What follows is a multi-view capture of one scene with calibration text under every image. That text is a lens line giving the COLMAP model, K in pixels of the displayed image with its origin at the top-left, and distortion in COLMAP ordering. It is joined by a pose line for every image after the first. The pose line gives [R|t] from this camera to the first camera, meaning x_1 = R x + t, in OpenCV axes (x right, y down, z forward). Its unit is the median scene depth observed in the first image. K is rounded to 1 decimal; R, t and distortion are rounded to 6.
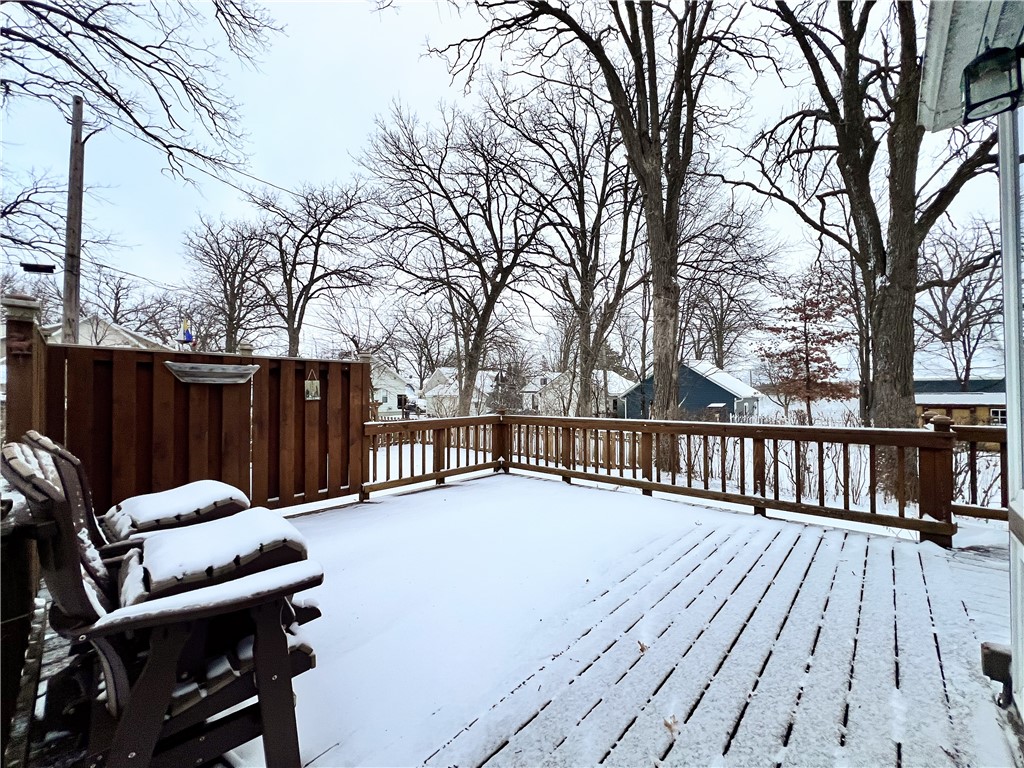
lens RADIAL K [[413.0, 0, 511.8], [0, 413.0, 386.6], [0, 0, 1]] dist [-0.002137, -0.000097]
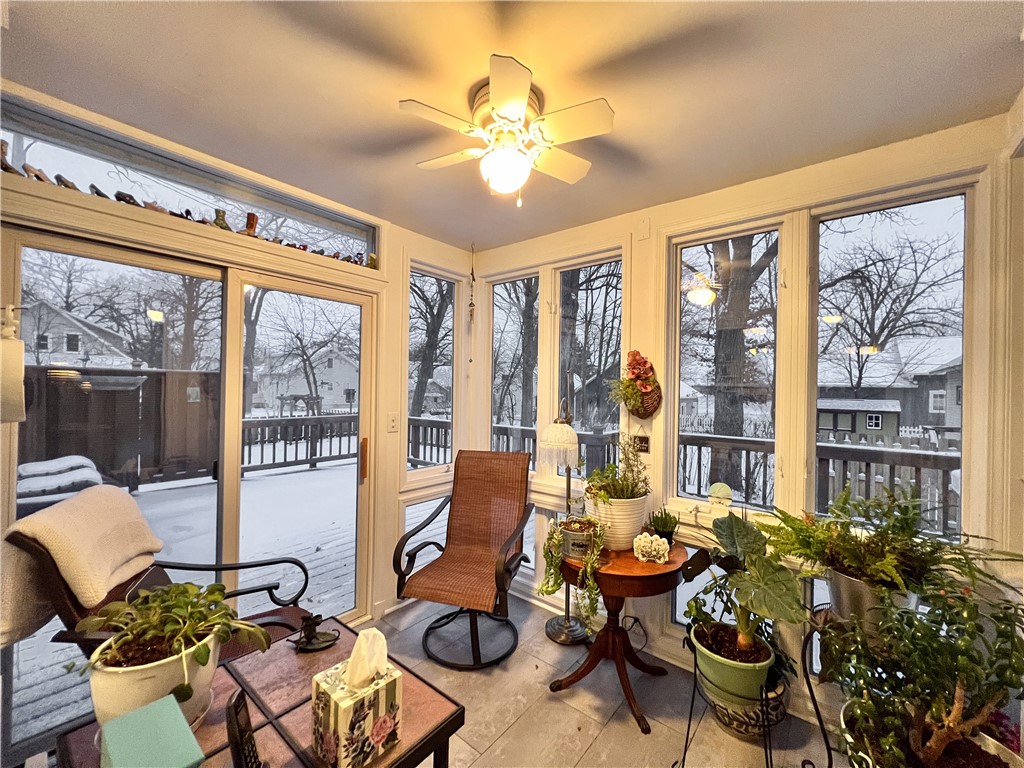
lens RADIAL K [[413.9, 0, 508.3], [0, 413.9, 388.6], [0, 0, 1]] dist [-0.000587, -0.000056]
pose [[0.998585, 0.022611, 0.048137, 0.097164], [-0.023556, 0.999539, 0.019156, -0.012600], [-0.047682, -0.020263, 0.998657, -0.079504]]
